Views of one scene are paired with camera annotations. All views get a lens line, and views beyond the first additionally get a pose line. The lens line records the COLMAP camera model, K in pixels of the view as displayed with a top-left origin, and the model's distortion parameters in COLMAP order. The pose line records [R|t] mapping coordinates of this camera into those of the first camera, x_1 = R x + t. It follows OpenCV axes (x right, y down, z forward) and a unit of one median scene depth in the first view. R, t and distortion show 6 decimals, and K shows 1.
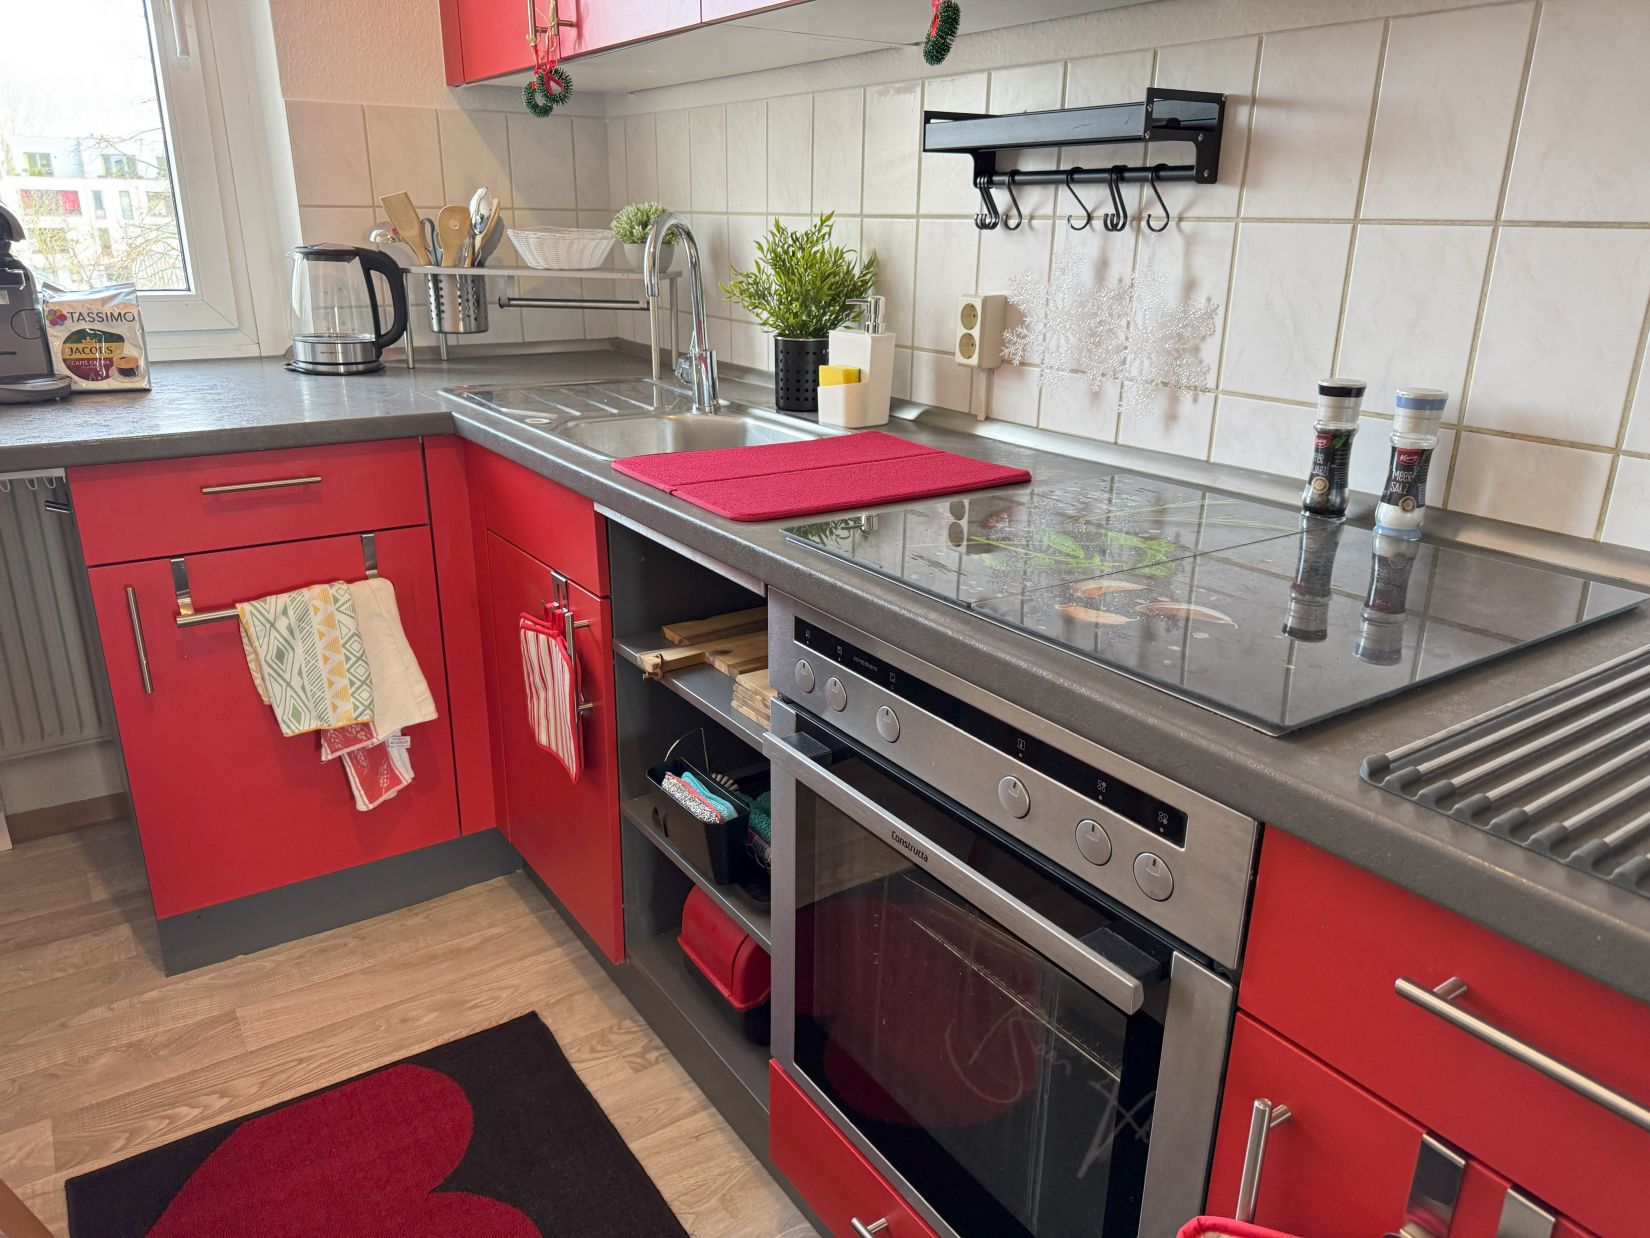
lens RADIAL K [[1155.4, 0, 814.4], [0, 1155.4, 627.8], [0, 0, 1]] dist [0.030887, -0.042006]
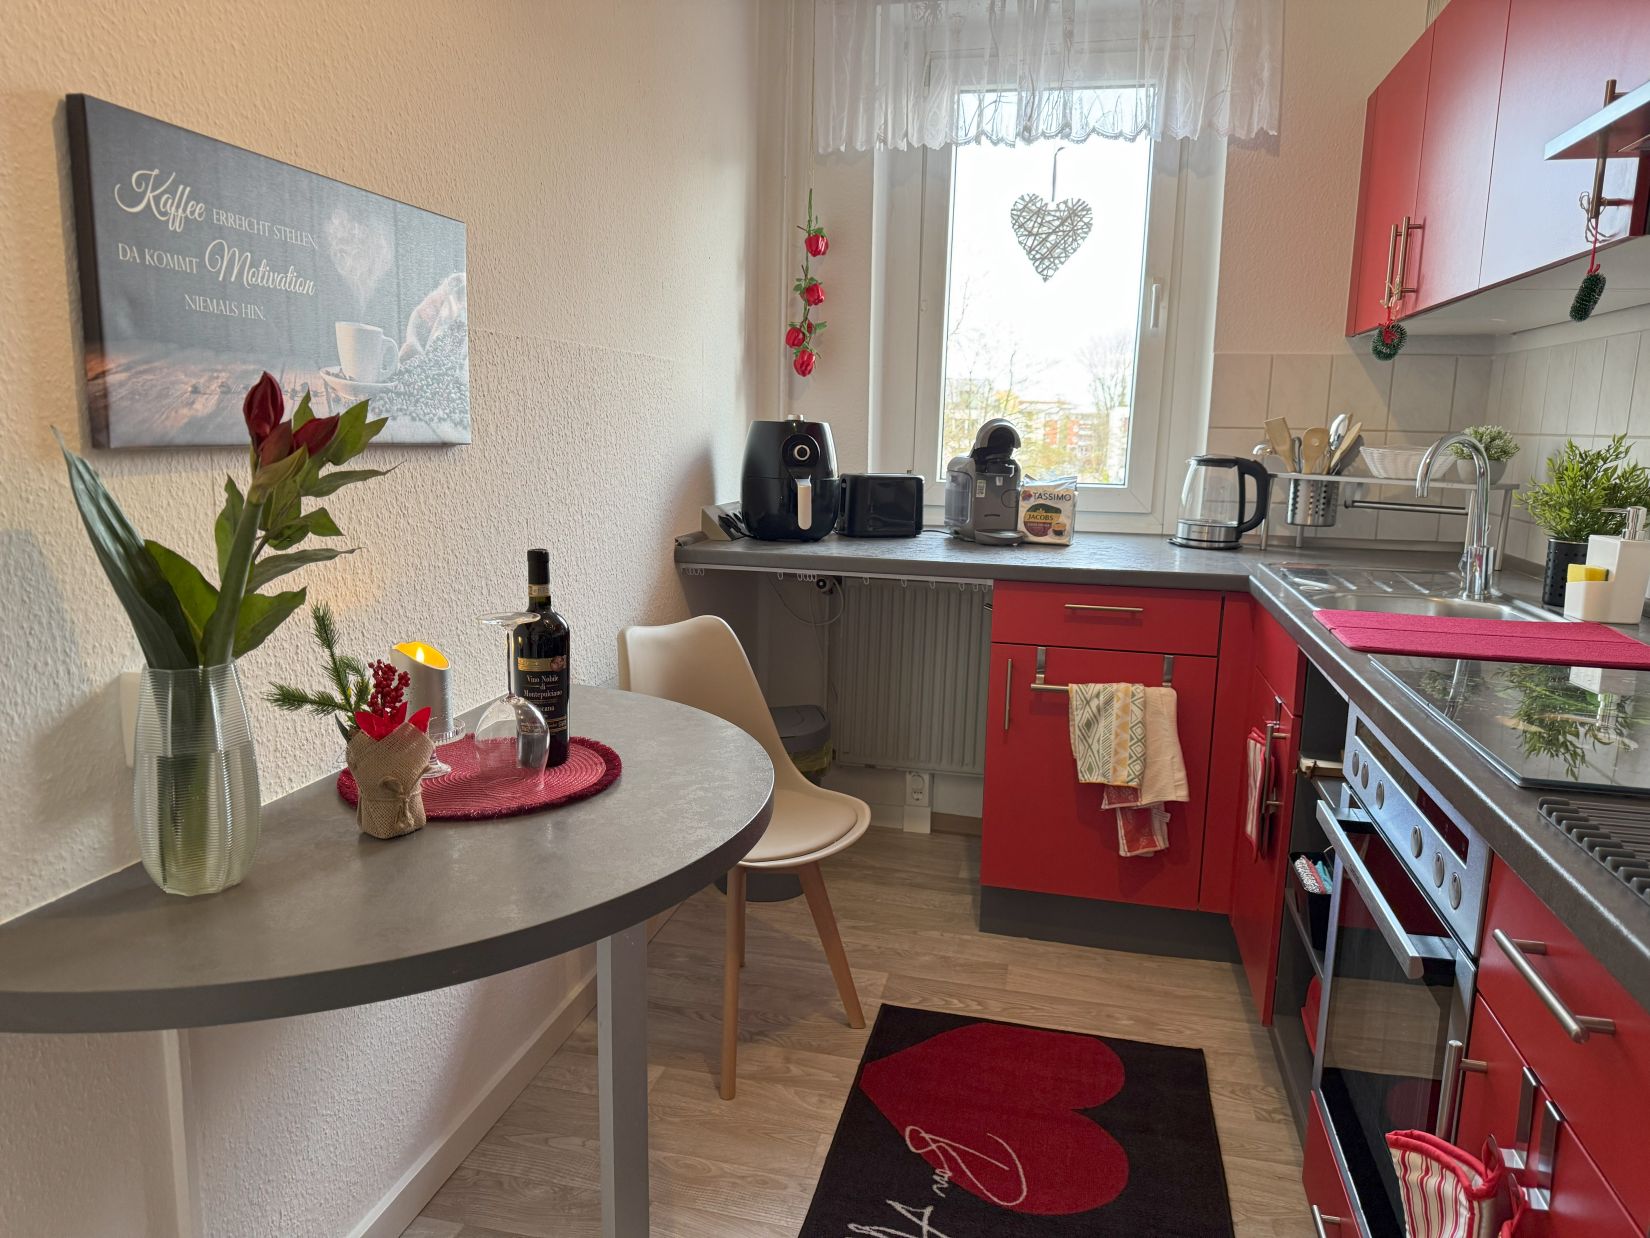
lens RADIAL K [[1146.2, 0, 823.4], [0, 1146.2, 624.5], [0, 0, 1]] dist [0.145332, -0.245524]
pose [[0.680580, 0.127966, -0.721413, 0.325051], [-0.256913, 0.963793, -0.071411, 0.088169], [0.686154, 0.233942, 0.688814, -0.237493]]
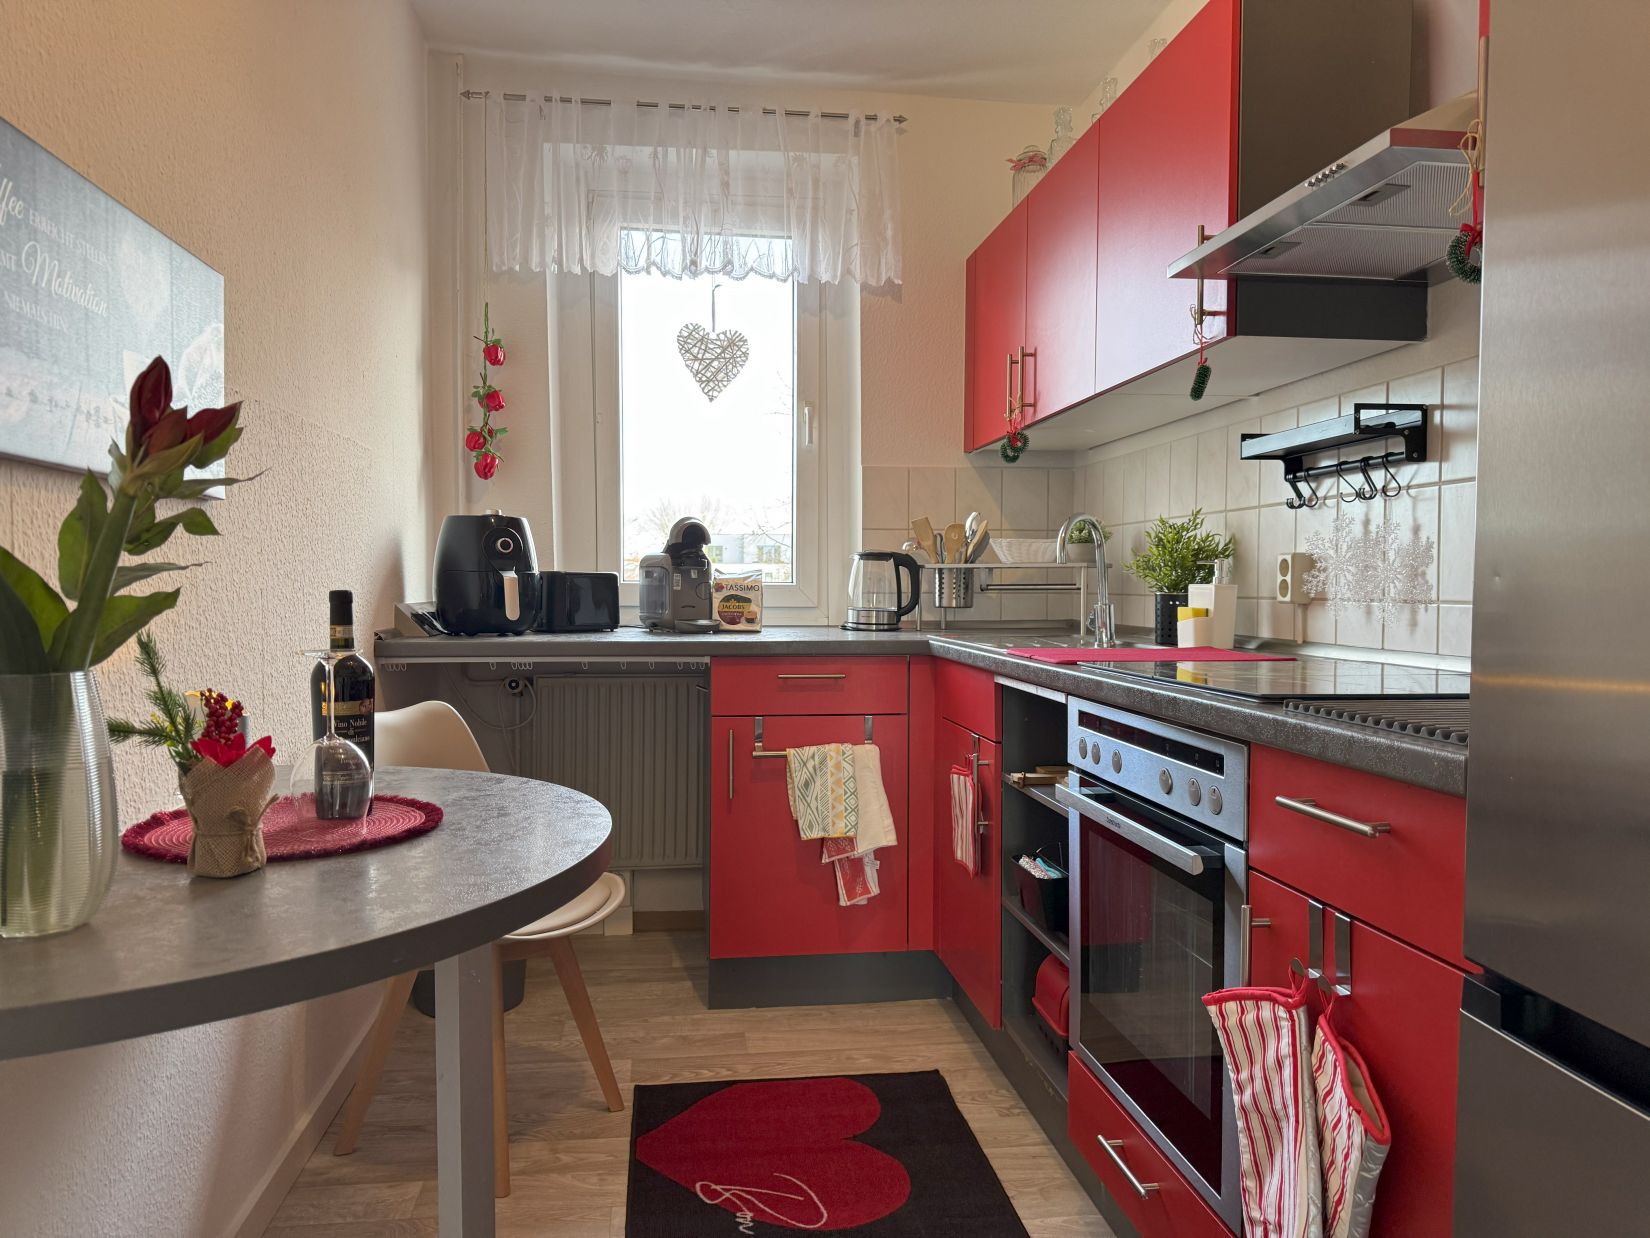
lens RADIAL K [[1146.2, 0, 823.4], [0, 1146.2, 624.5], [0, 0, 1]] dist [0.145332, -0.245524]
pose [[0.895981, 0.003586, -0.444078, 0.238294], [-0.139017, 0.951975, -0.272796, 0.229322], [0.421773, 0.306155, 0.853450, -0.364007]]
